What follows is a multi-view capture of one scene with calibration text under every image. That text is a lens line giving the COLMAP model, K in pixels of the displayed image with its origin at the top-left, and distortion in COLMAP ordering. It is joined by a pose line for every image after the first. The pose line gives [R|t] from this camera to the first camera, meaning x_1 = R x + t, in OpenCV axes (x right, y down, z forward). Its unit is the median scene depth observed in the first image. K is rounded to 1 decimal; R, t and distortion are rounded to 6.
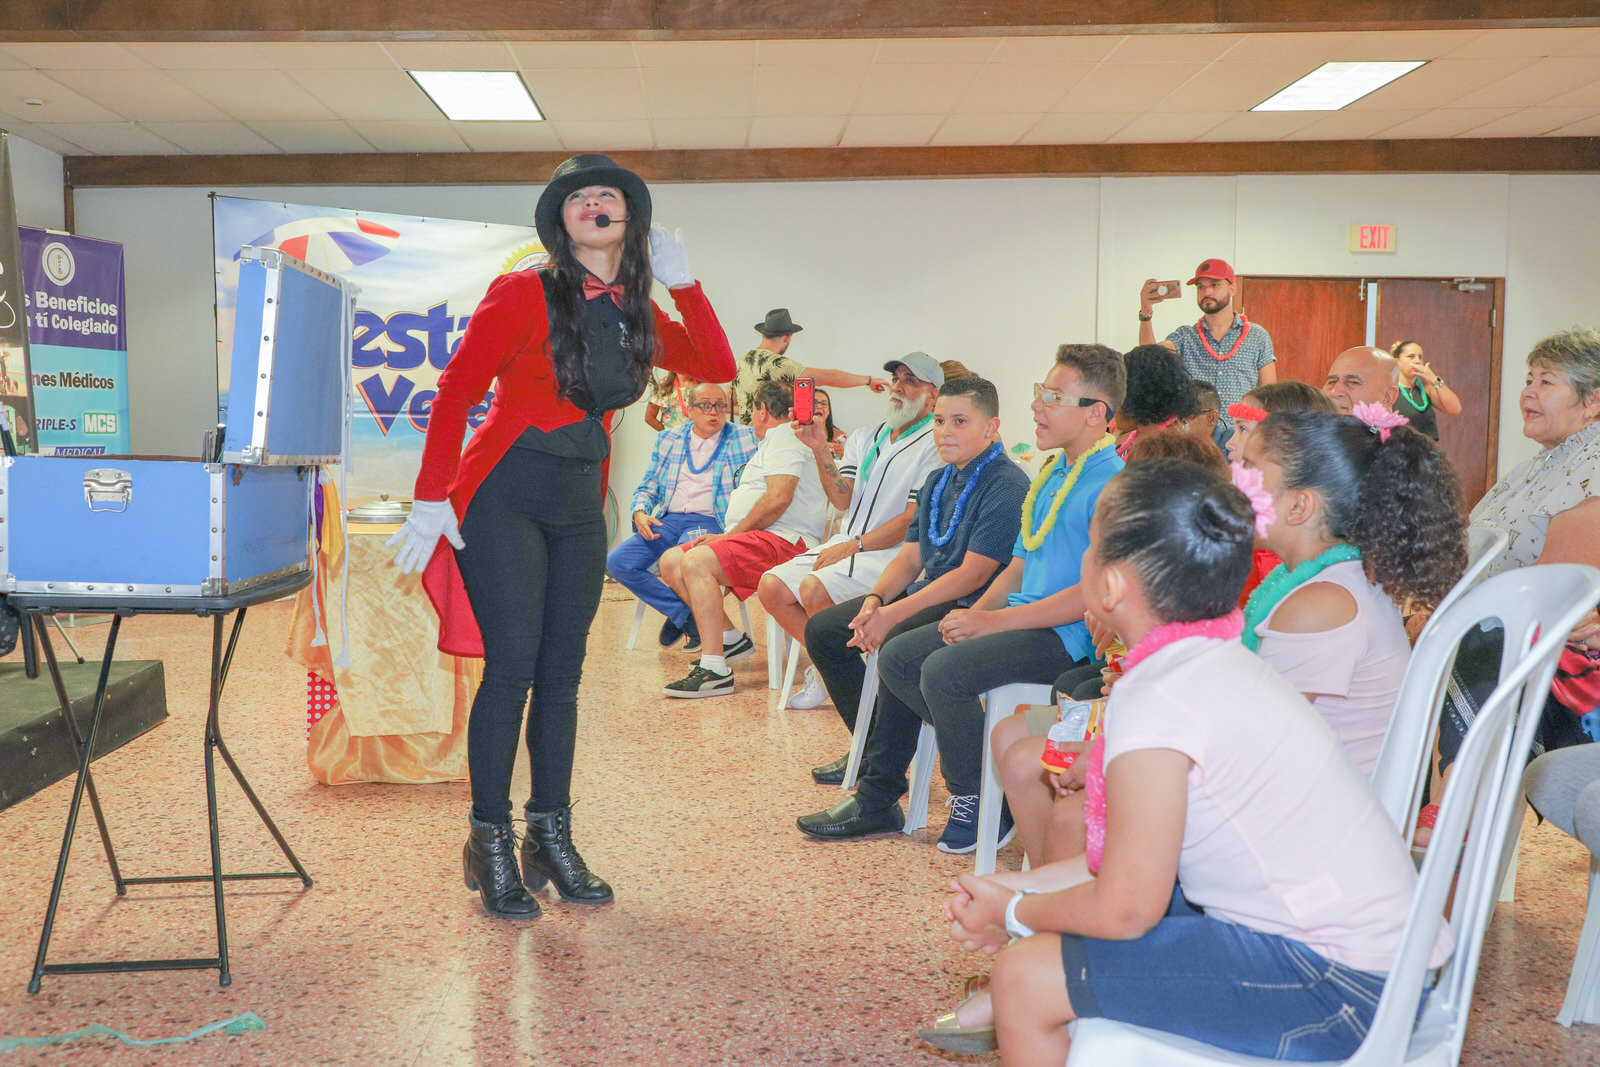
lens RADIAL K [[1433.1, 0, 800.0], [0, 1433.1, 533.5], [0, 0, 1]] dist [0.016677, 0.001593]
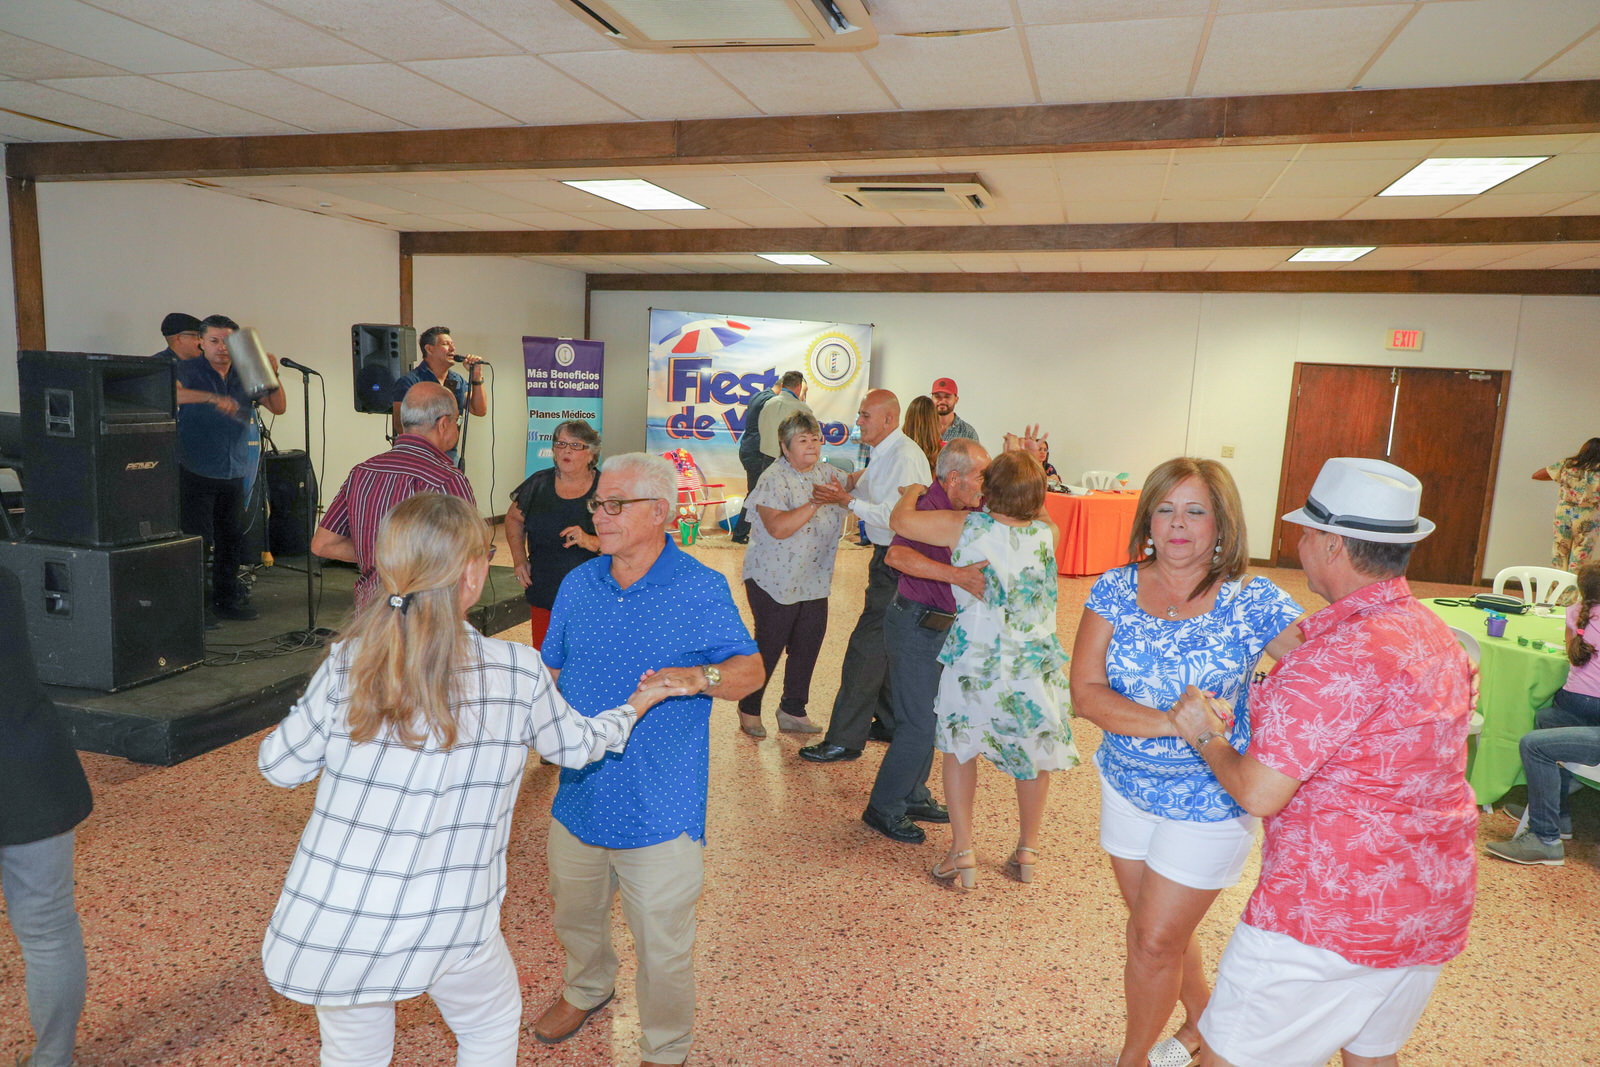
lens RADIAL K [[1093.8, 0, 803.6], [0, 1093.8, 548.0], [0, 0, 1]] dist [0.012805, 0.002852]
pose [[0.947257, 0.091767, -0.307055, 0.213355], [-0.066644, 0.993586, 0.091349, -0.068371], [0.313468, -0.066067, 0.947298, -0.253828]]
